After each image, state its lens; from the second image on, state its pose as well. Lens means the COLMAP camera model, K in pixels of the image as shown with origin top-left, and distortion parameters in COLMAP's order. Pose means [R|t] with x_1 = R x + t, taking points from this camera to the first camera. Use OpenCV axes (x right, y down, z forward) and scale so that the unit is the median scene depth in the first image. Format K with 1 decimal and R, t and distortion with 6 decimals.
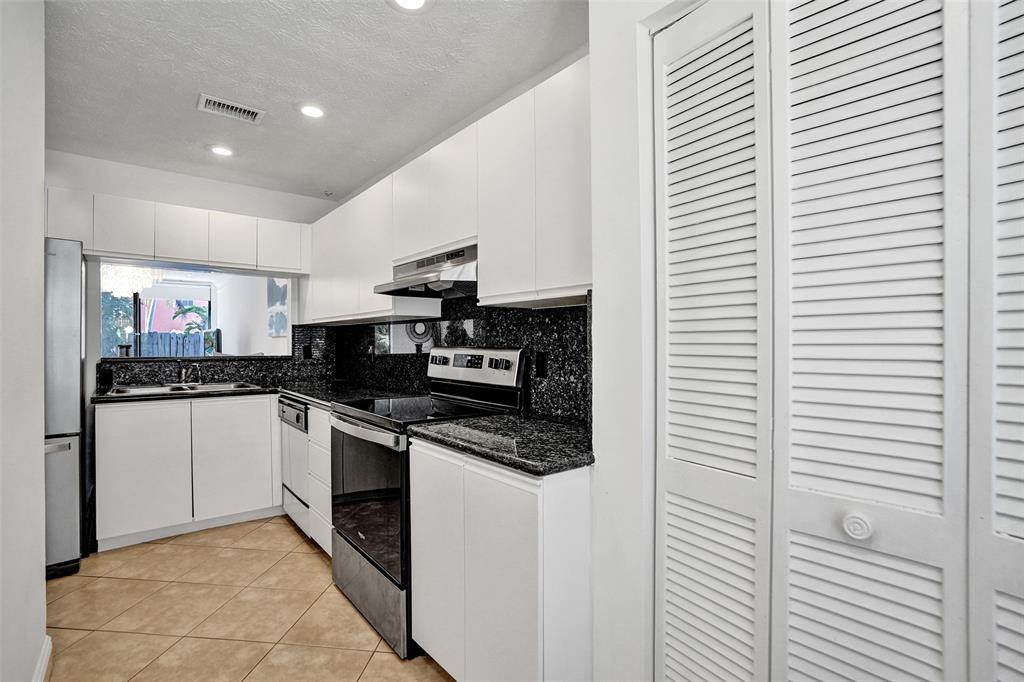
lens RADIAL K [[472.1, 0, 511.5], [0, 472.1, 341.6], [0, 0, 1]] dist [-0.020098, 0.003134]
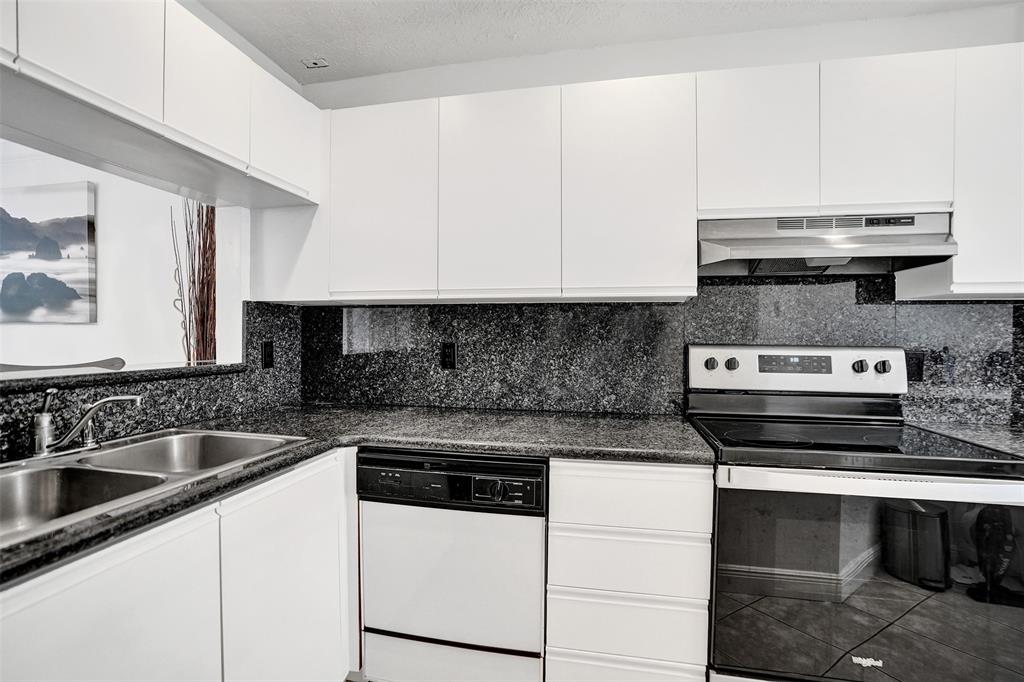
lens RADIAL K [[472.1, 0, 512.5], [0, 472.1, 345.0], [0, 0, 1]] dist [-0.020098, 0.003134]
pose [[0.777629, -0.010454, 0.628637, -0.896941], [-0.004879, 0.999731, 0.022661, -0.003152], [-0.628705, -0.020689, 0.777369, 0.704166]]
